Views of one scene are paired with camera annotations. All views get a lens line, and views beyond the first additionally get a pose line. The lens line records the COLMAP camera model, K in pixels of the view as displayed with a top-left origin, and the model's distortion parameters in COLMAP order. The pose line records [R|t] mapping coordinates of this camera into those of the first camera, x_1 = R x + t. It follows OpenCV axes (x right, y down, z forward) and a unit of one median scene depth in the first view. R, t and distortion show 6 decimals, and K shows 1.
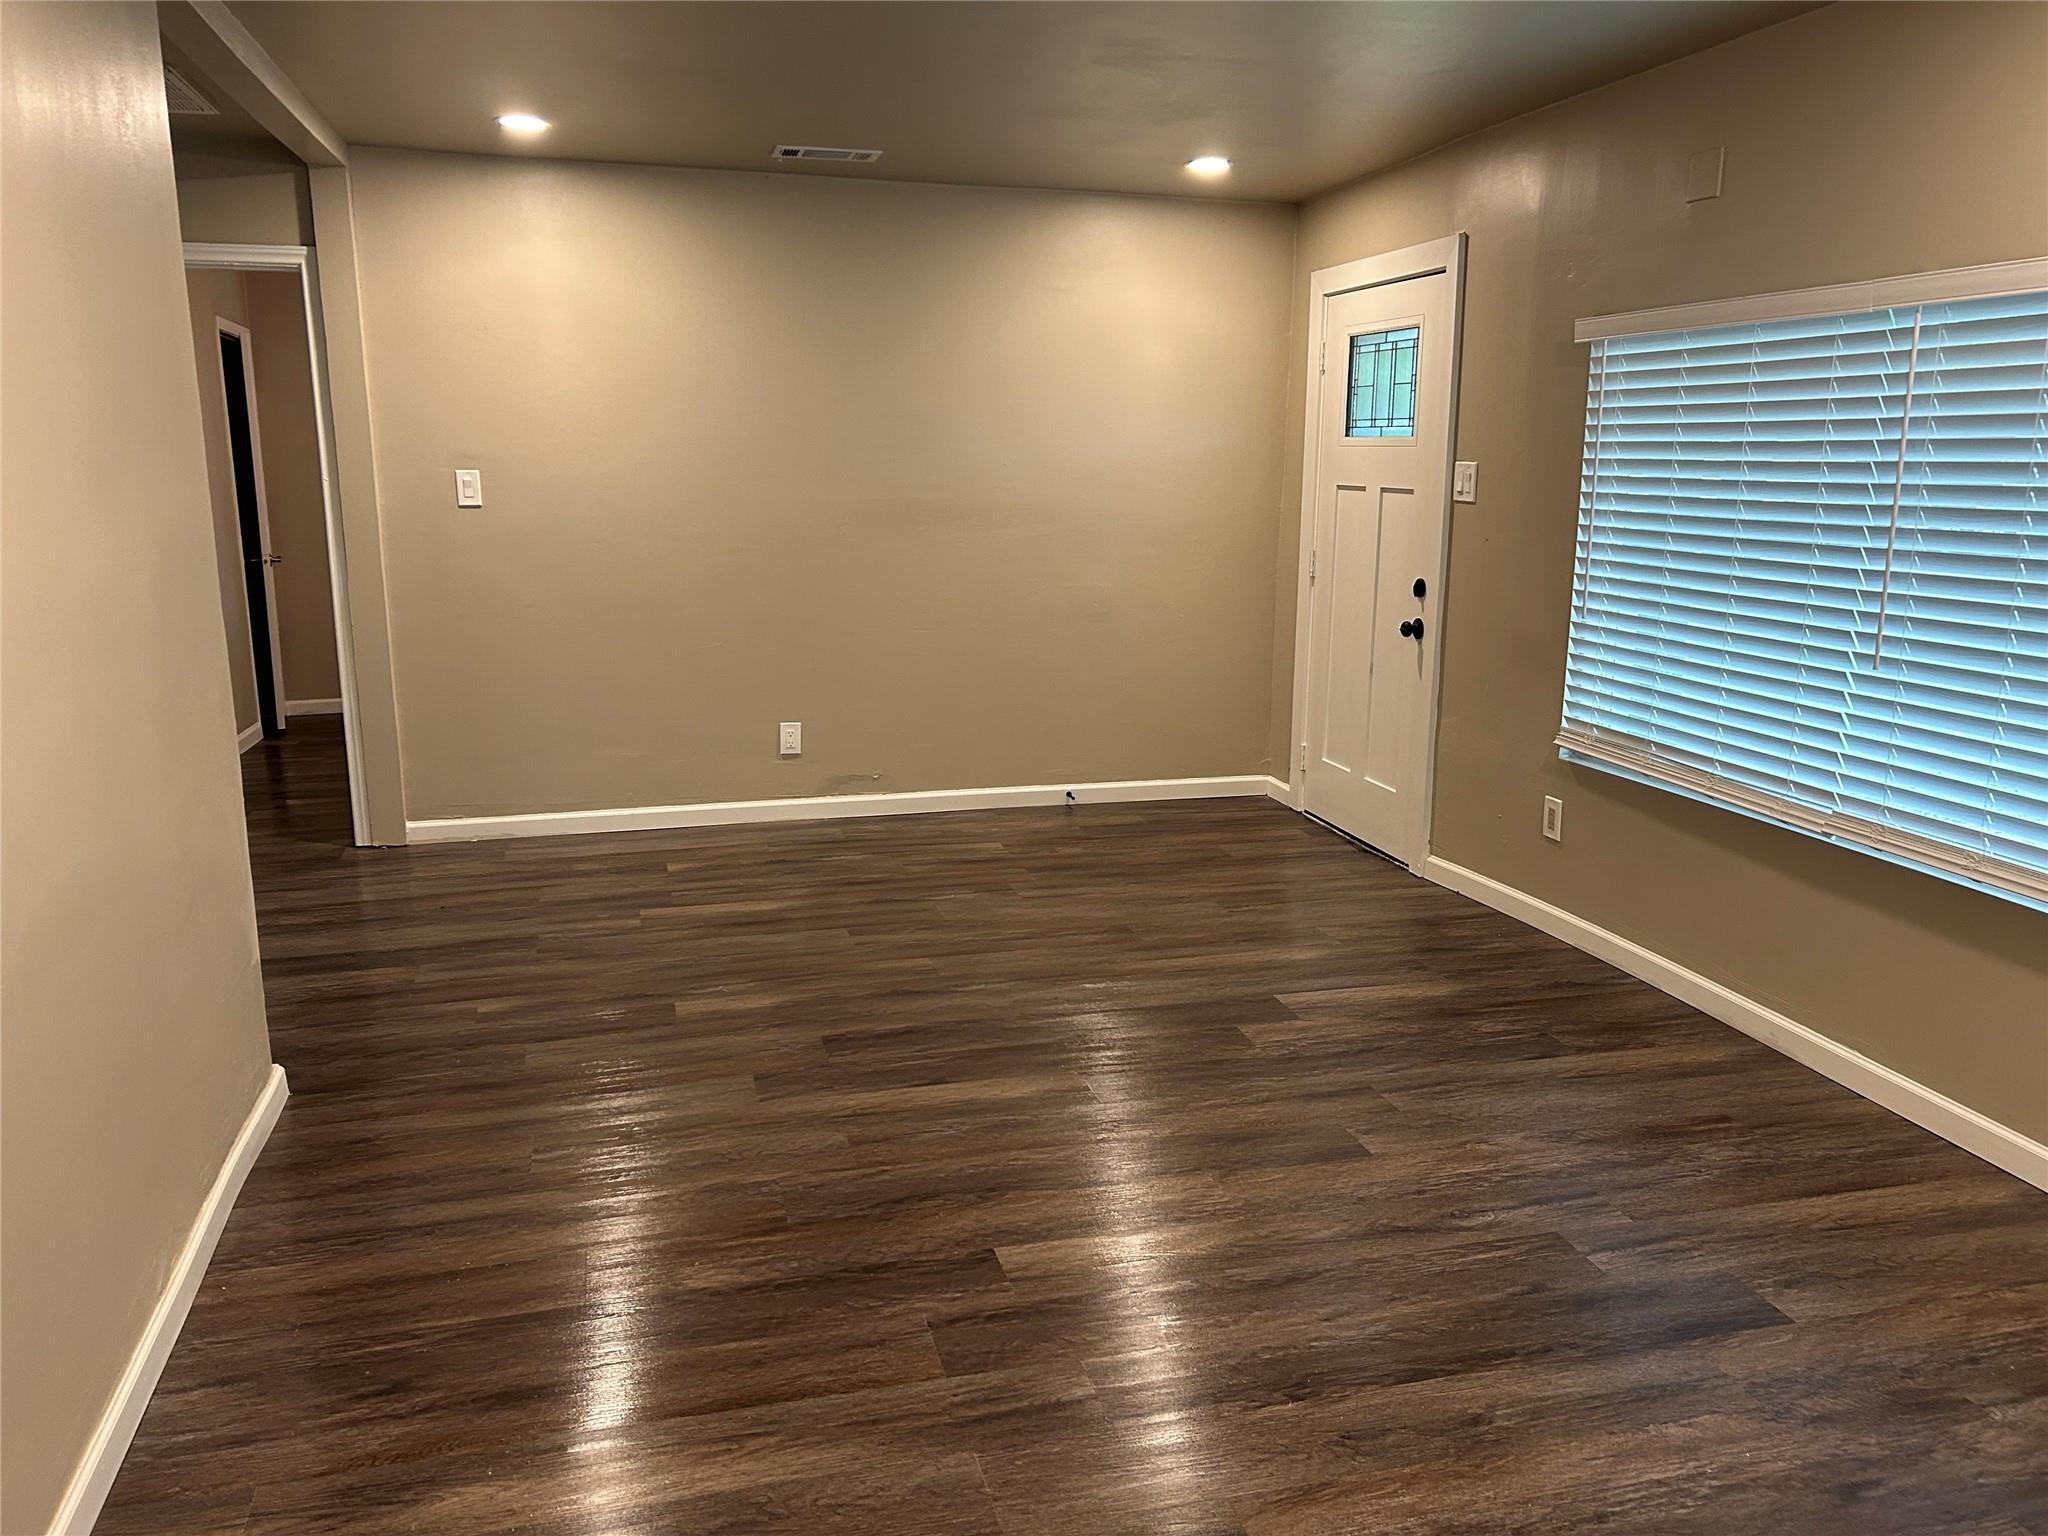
lens RADIAL K [[1547.6, 0, 1011.6], [0, 1547.6, 766.9], [0, 0, 1]] dist [0.055973, -0.061753]
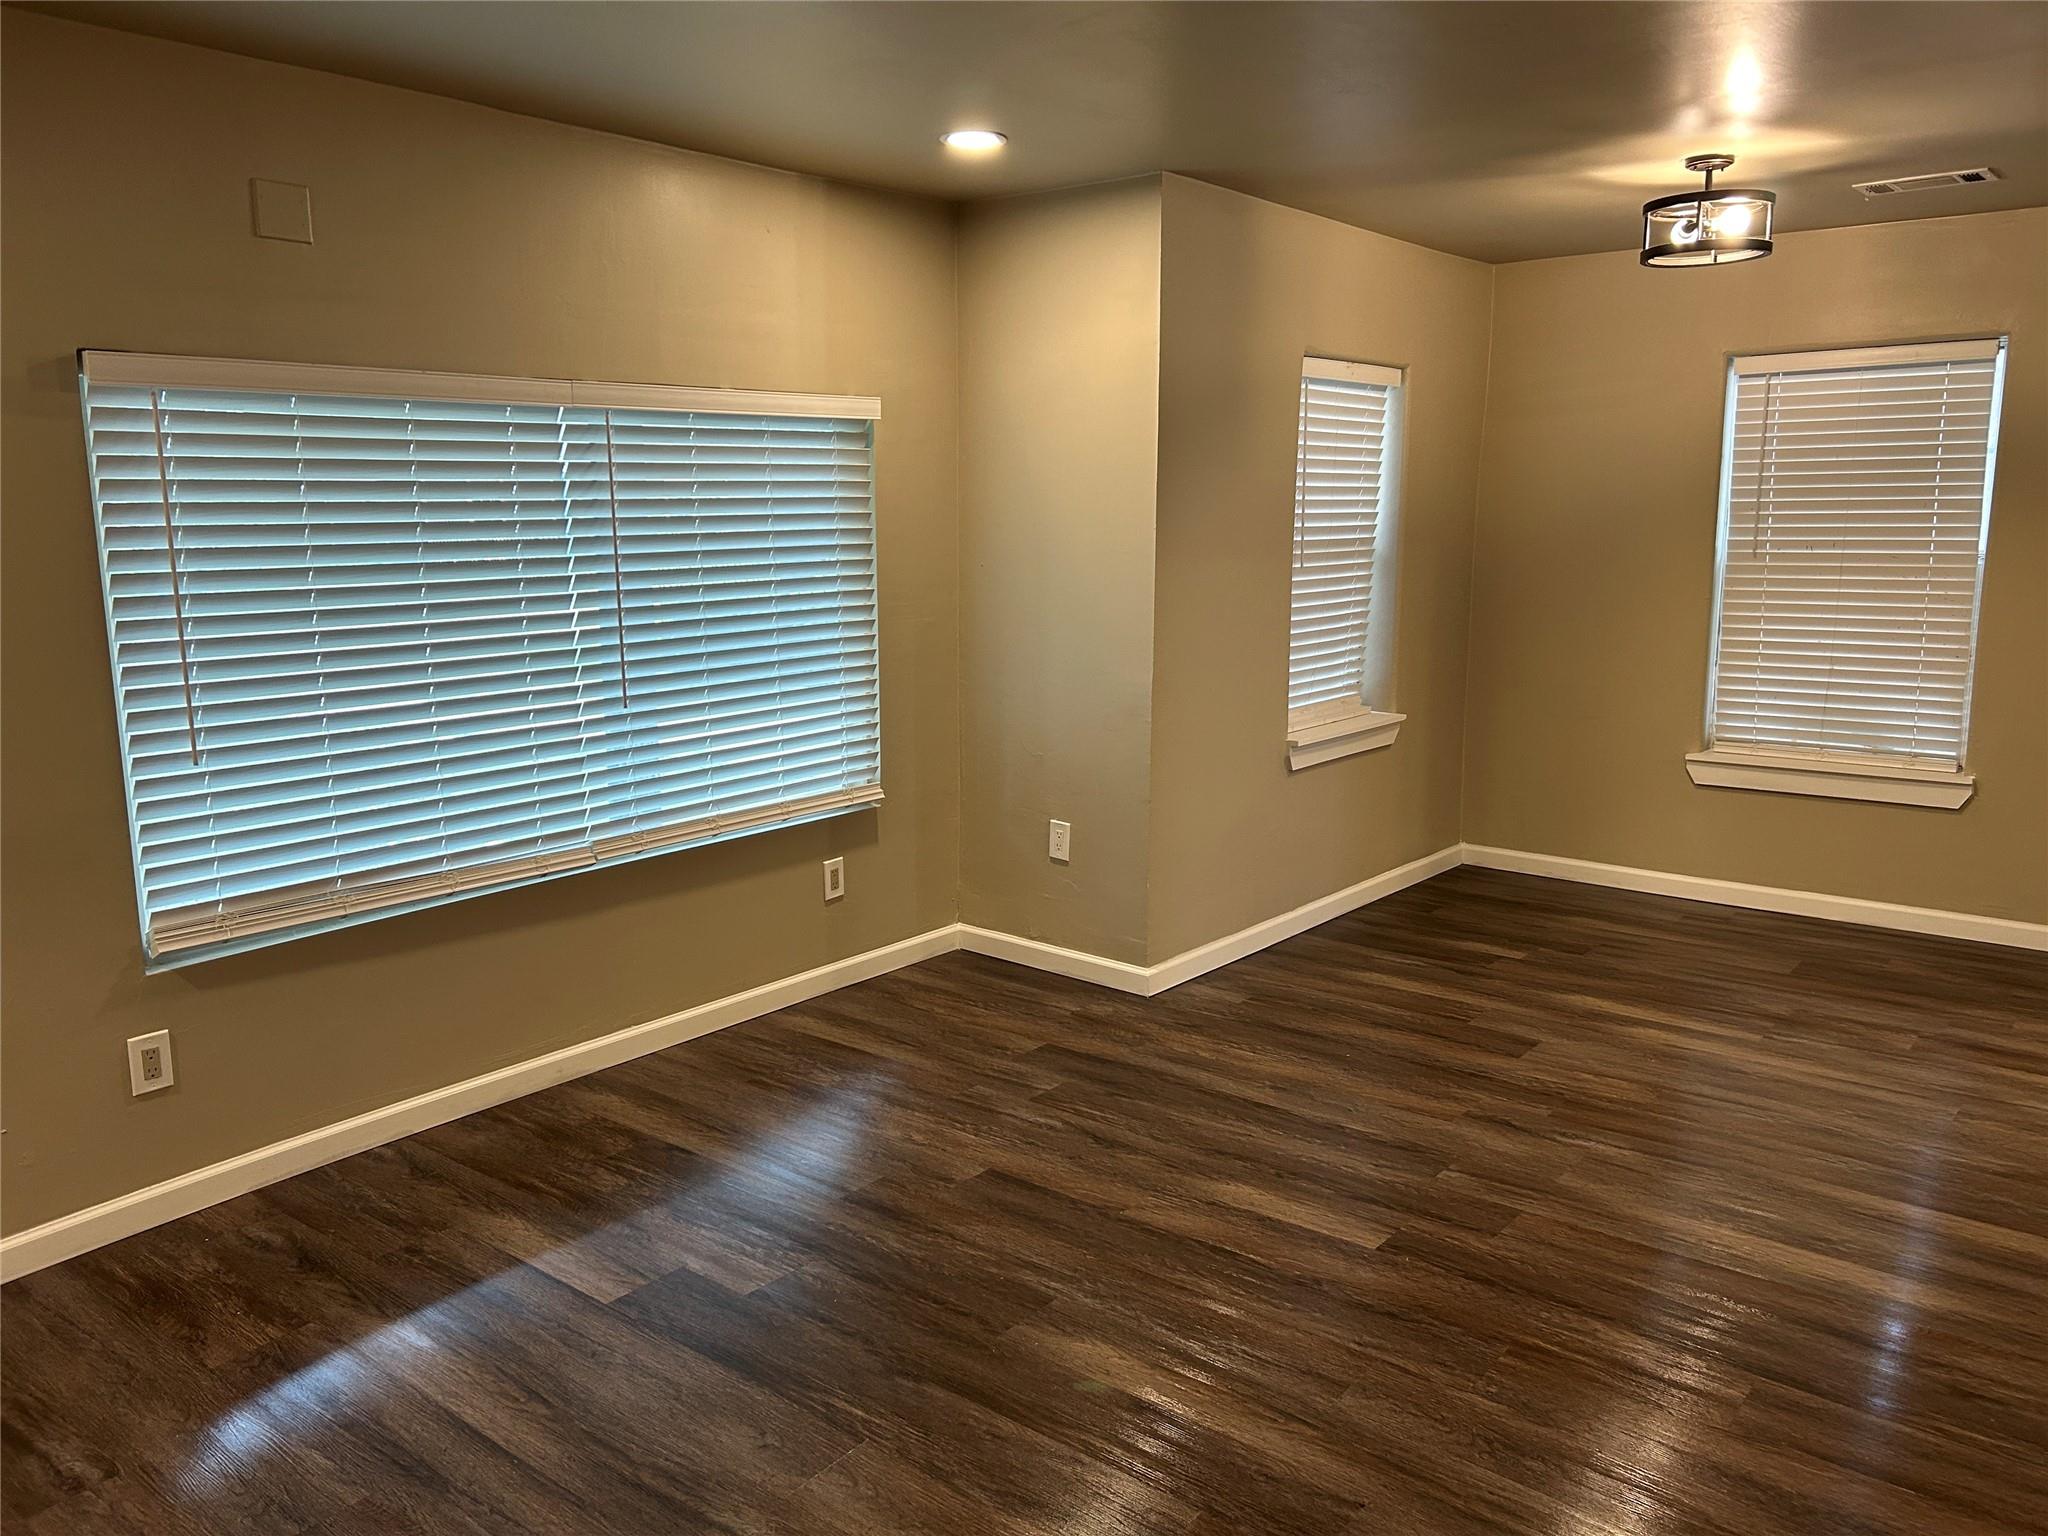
lens RADIAL K [[1547.6, 0, 1034.1], [0, 1547.6, 763.8], [0, 0, 1]] dist [0.055973, -0.061753]
pose [[-0.600202, -0.134137, 0.788521, -0.531443], [0.170027, 0.941909, 0.289651, -0.287121], [-0.781568, 0.307919, -0.542528, 1.294849]]
